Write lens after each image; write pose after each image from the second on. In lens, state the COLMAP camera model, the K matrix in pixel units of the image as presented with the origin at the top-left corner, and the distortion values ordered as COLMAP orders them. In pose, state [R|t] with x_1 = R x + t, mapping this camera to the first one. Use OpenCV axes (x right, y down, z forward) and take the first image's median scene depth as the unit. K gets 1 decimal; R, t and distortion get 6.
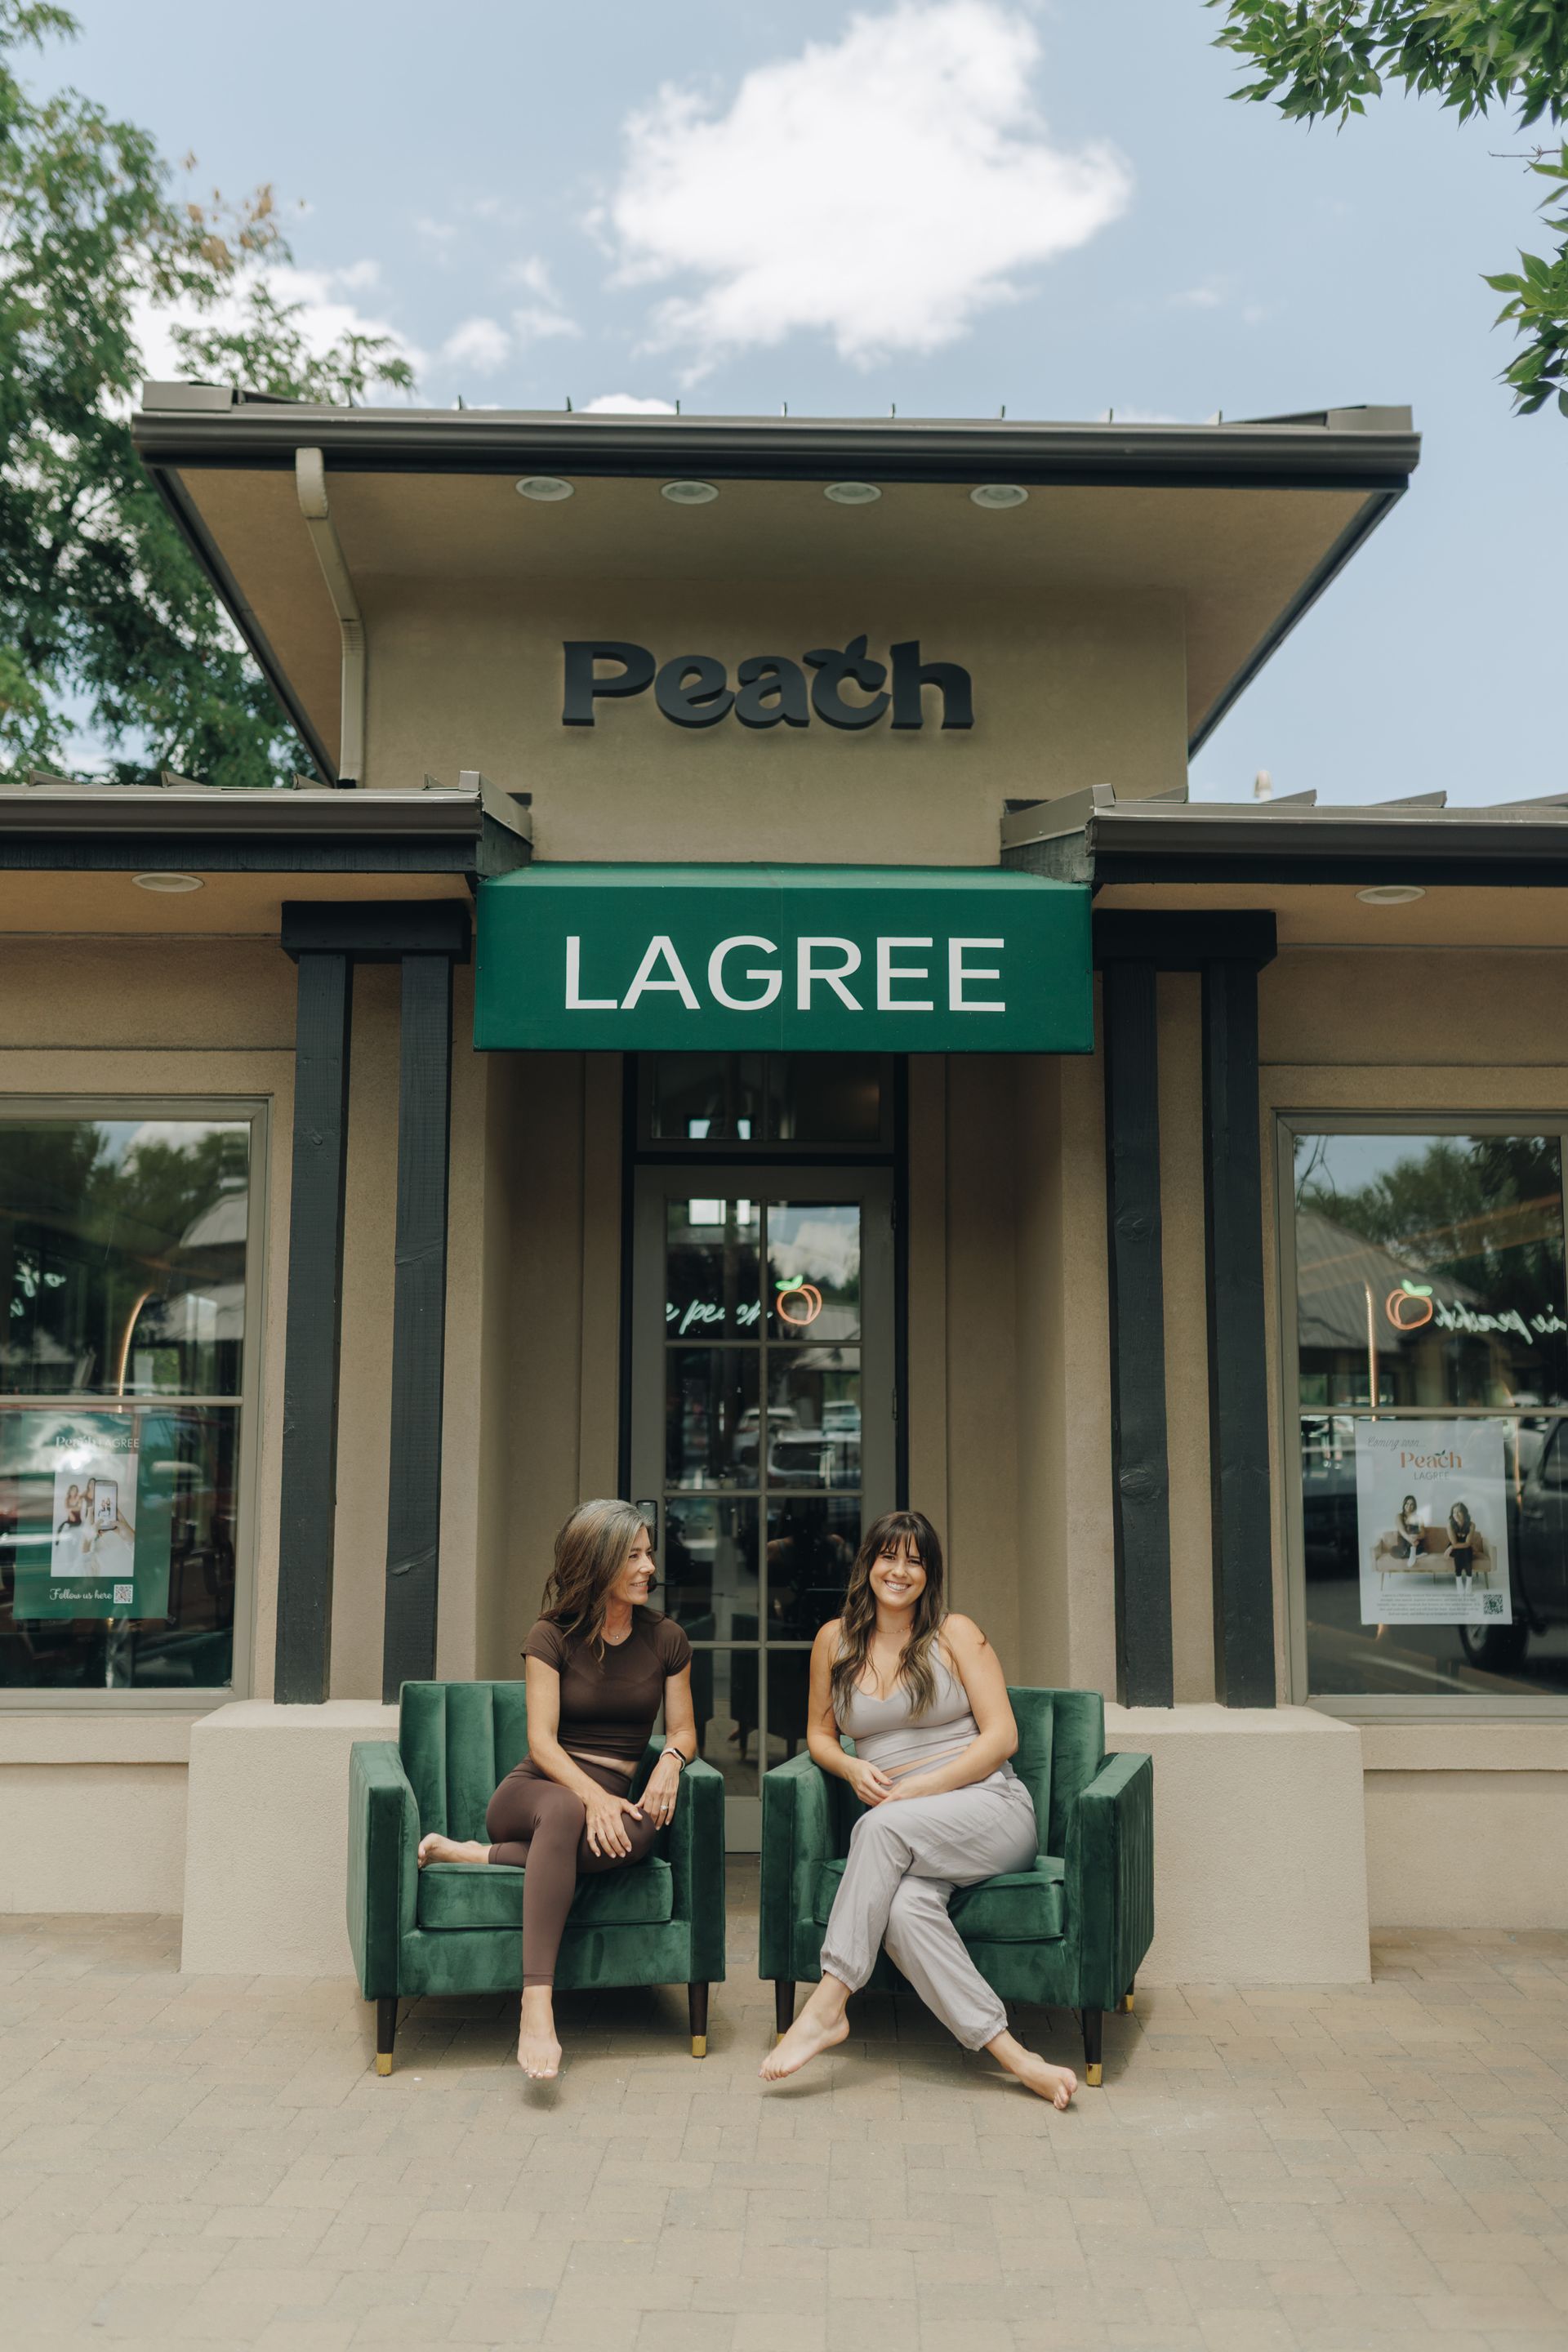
lens RADIAL K [[2185.4, 0, 784.2], [0, 2185.4, 1174.7], [0, 0, 1]] dist [0.002211, 0.000000]
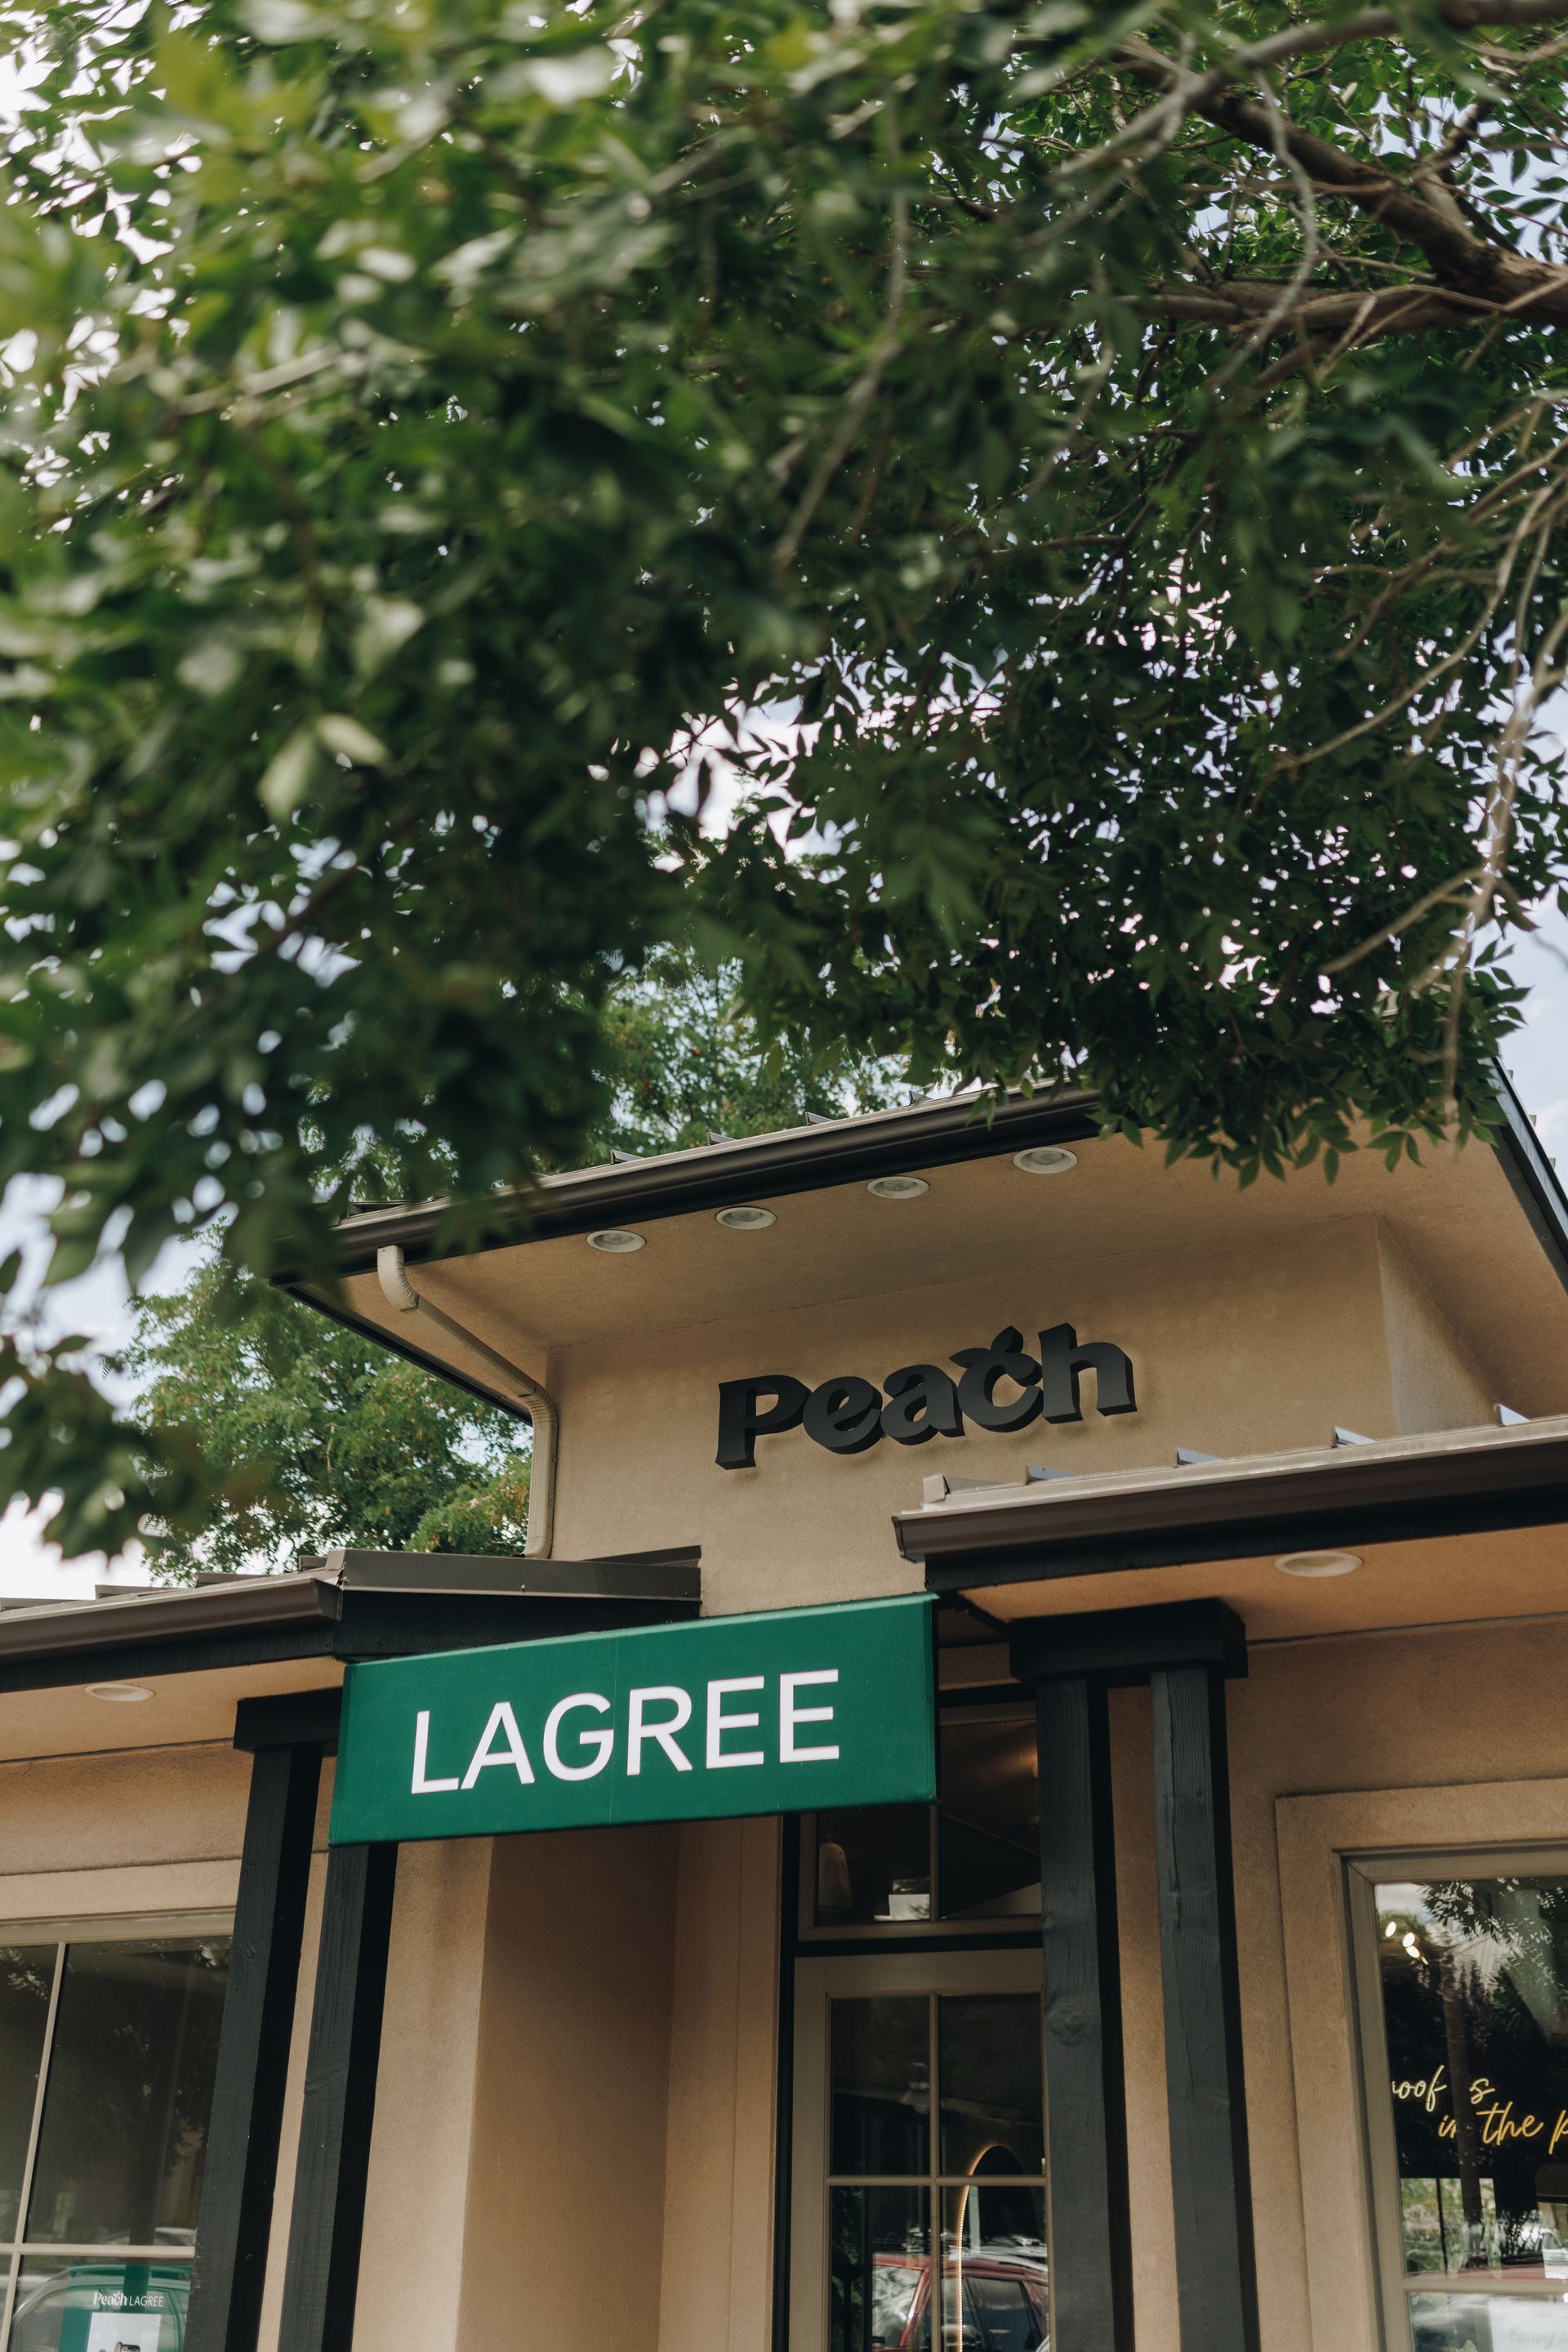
lens RADIAL K [[2346.3, 0, 784.4], [0, 2346.3, 1176.2], [0, 0, 1]] dist [-0.004585, 0.000000]
pose [[0.877610, -0.188740, -0.440657, 0.521798], [0.039972, 0.944841, -0.325081, 0.006367], [0.477706, 0.267681, 0.836746, 0.175274]]
